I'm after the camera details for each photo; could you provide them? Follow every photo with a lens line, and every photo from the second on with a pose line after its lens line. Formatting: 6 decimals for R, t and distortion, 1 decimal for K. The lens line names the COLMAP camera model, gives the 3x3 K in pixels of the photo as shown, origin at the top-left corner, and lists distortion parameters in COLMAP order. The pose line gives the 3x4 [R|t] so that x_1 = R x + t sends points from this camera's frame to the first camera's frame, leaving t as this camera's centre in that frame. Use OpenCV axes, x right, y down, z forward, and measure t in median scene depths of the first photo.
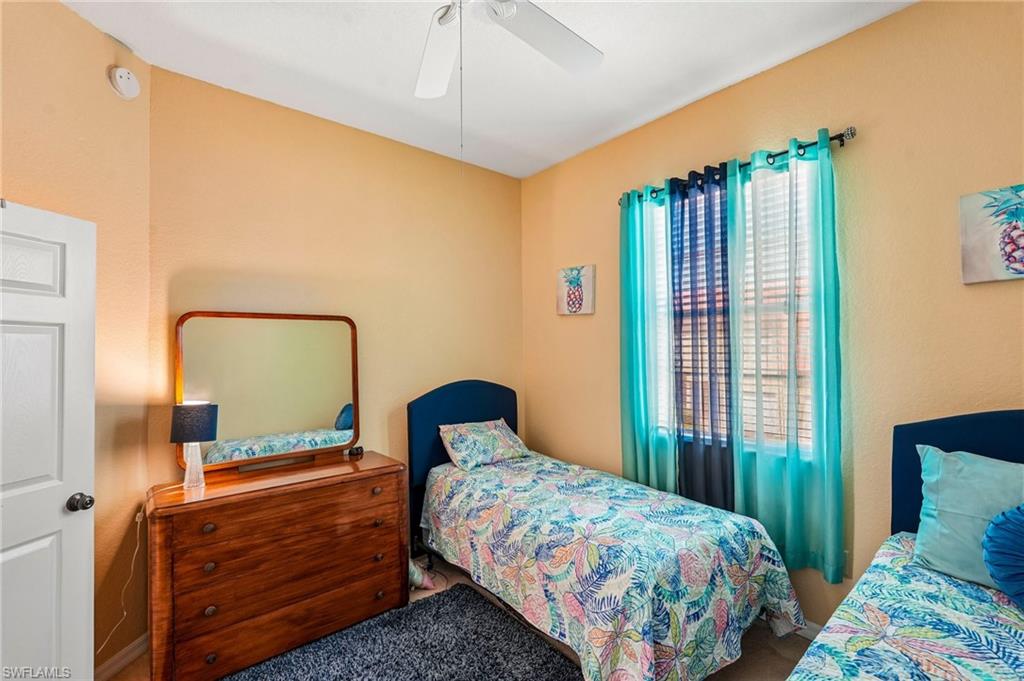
lens RADIAL K [[442.0, 0, 505.6], [0, 442.0, 338.3], [0, 0, 1]] dist [-0.010108, 0.002054]
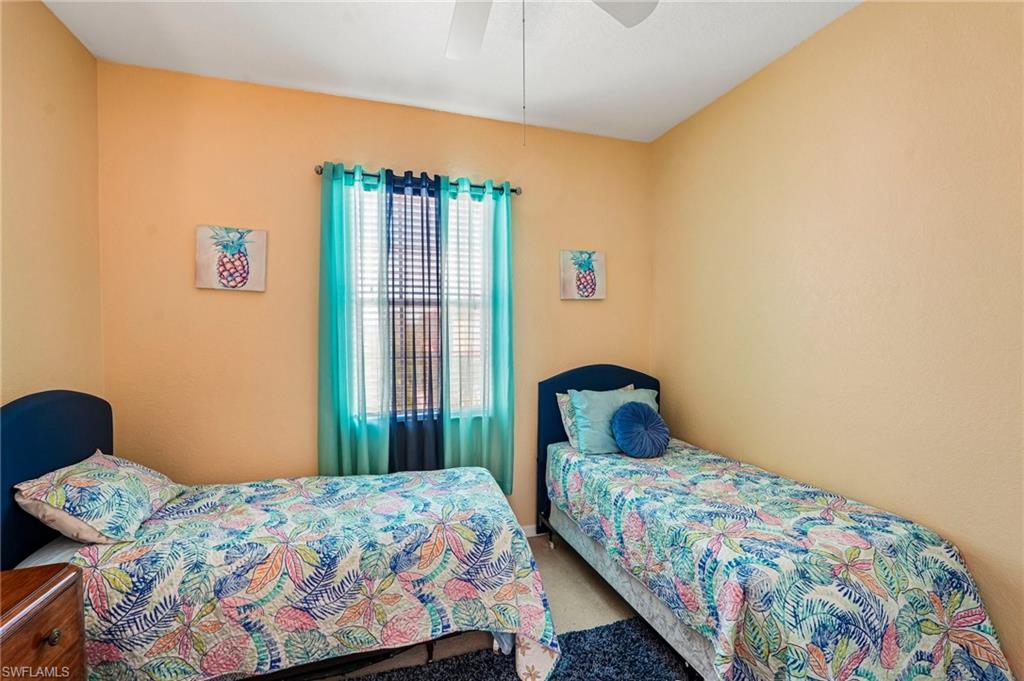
lens RADIAL K [[442.0, 0, 508.6], [0, 442.0, 345.8], [0, 0, 1]] dist [-0.010108, 0.002054]
pose [[0.367848, -0.005939, 0.929867, -0.529106], [-0.016791, 0.999774, 0.013028, 0.033230], [-0.929734, -0.020406, 0.367665, 0.397232]]
